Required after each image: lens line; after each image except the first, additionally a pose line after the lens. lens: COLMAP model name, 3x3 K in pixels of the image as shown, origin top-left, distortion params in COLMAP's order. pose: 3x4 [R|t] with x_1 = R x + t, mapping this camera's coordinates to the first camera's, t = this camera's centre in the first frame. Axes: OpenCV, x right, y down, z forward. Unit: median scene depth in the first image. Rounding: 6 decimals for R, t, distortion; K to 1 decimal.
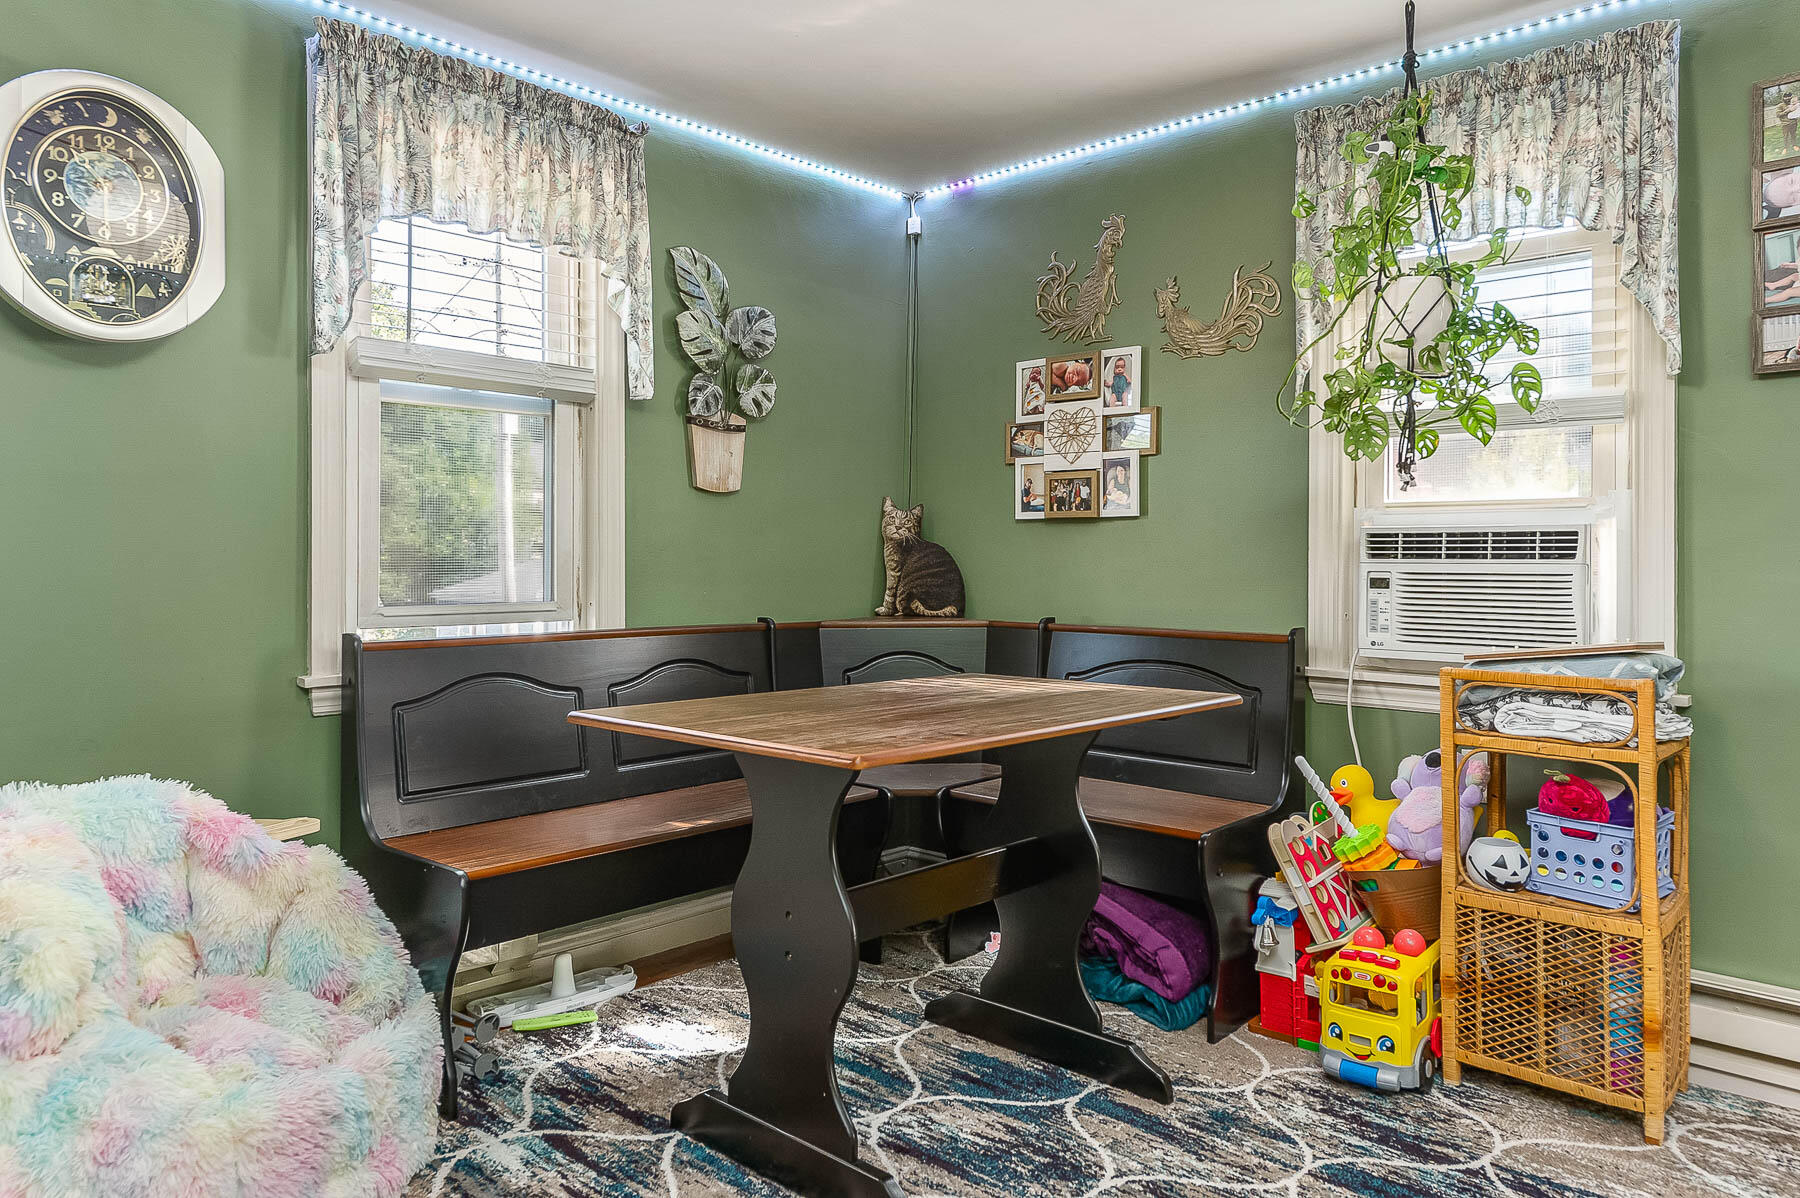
lens RADIAL K [[1188.9, 0, 901.8], [0, 1188.9, 586.4], [0, 0, 1]] dist [0.006872, -0.001684]
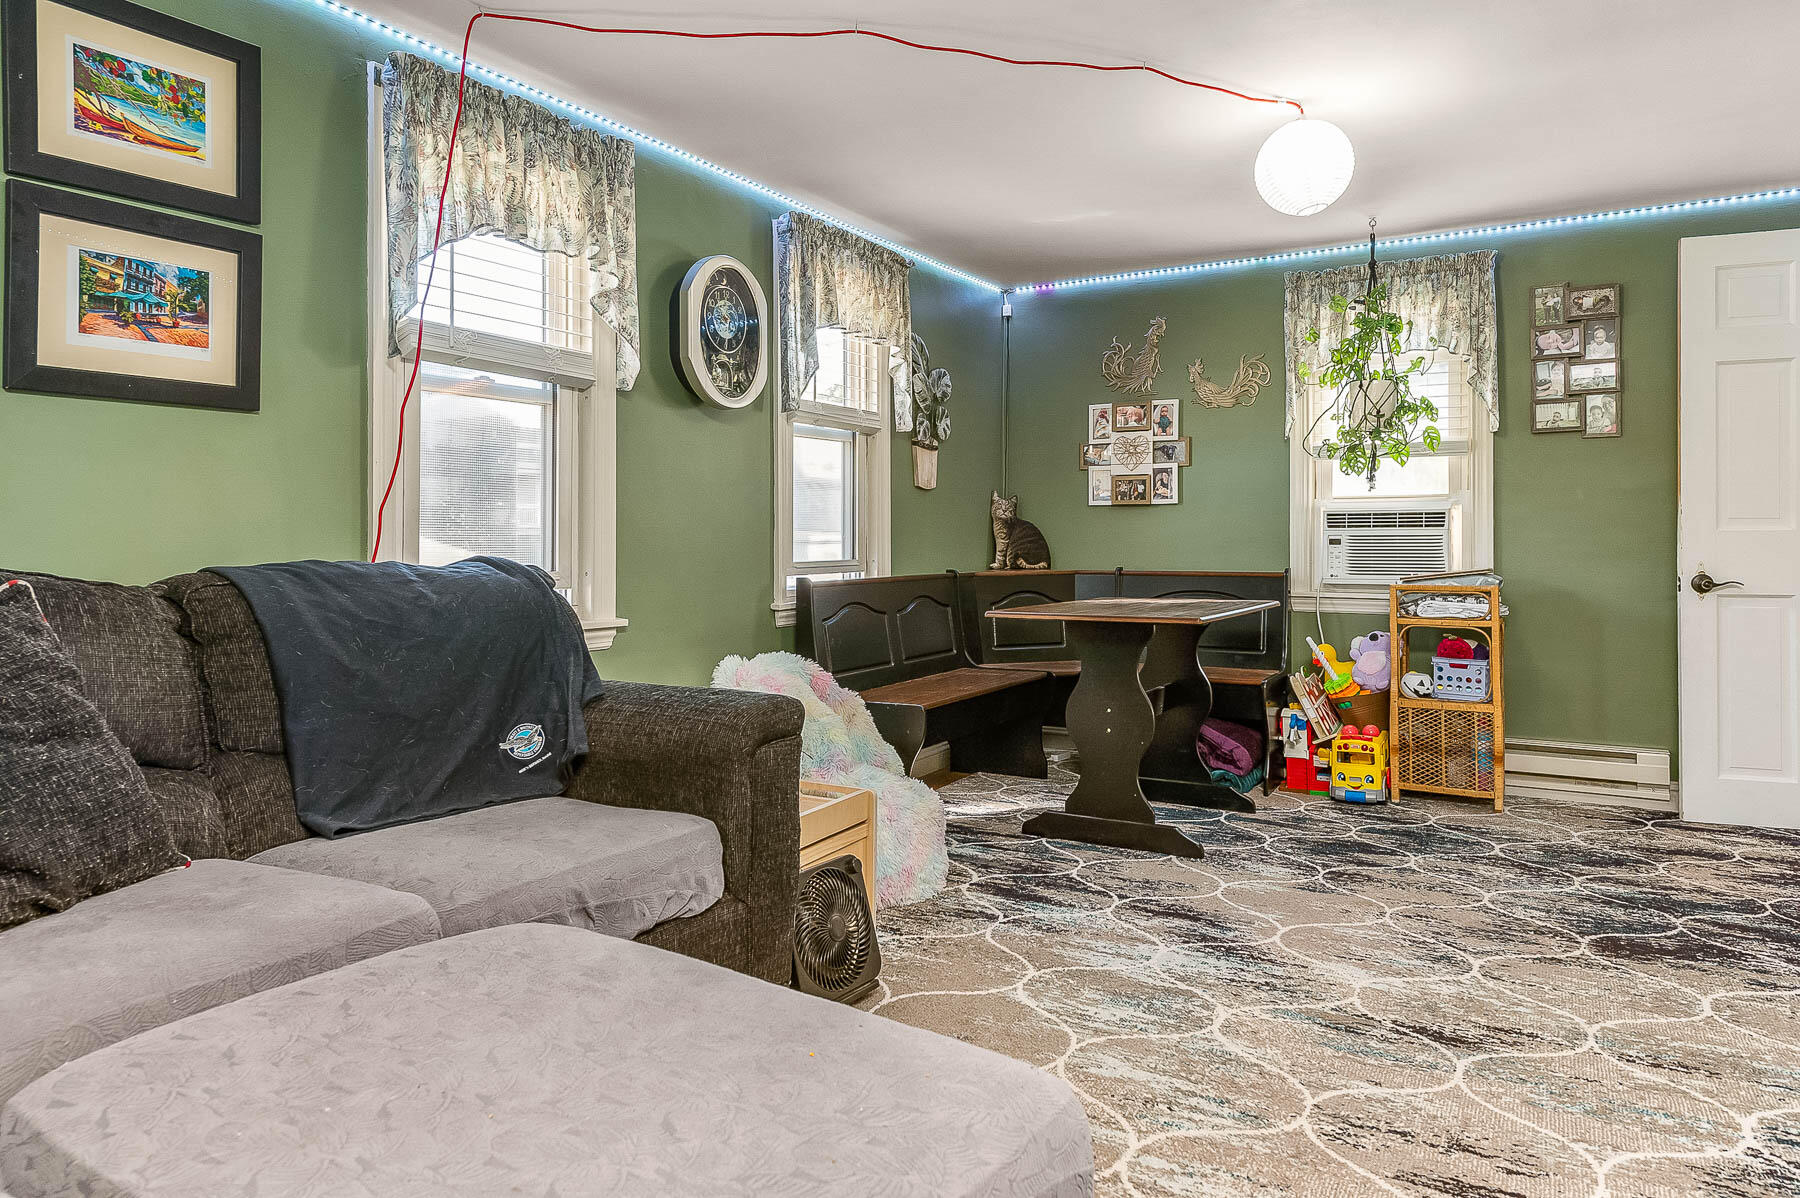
lens RADIAL K [[1117.2, 0, 897.1], [0, 1117.2, 578.7], [0, 0, 1]] dist [-0.000204, 0.000032]
pose [[0.978330, -0.018483, 0.206225, -0.633406], [0.015121, 0.999726, 0.017870, 0.014029], [-0.206498, -0.014365, 0.978341, -0.540997]]
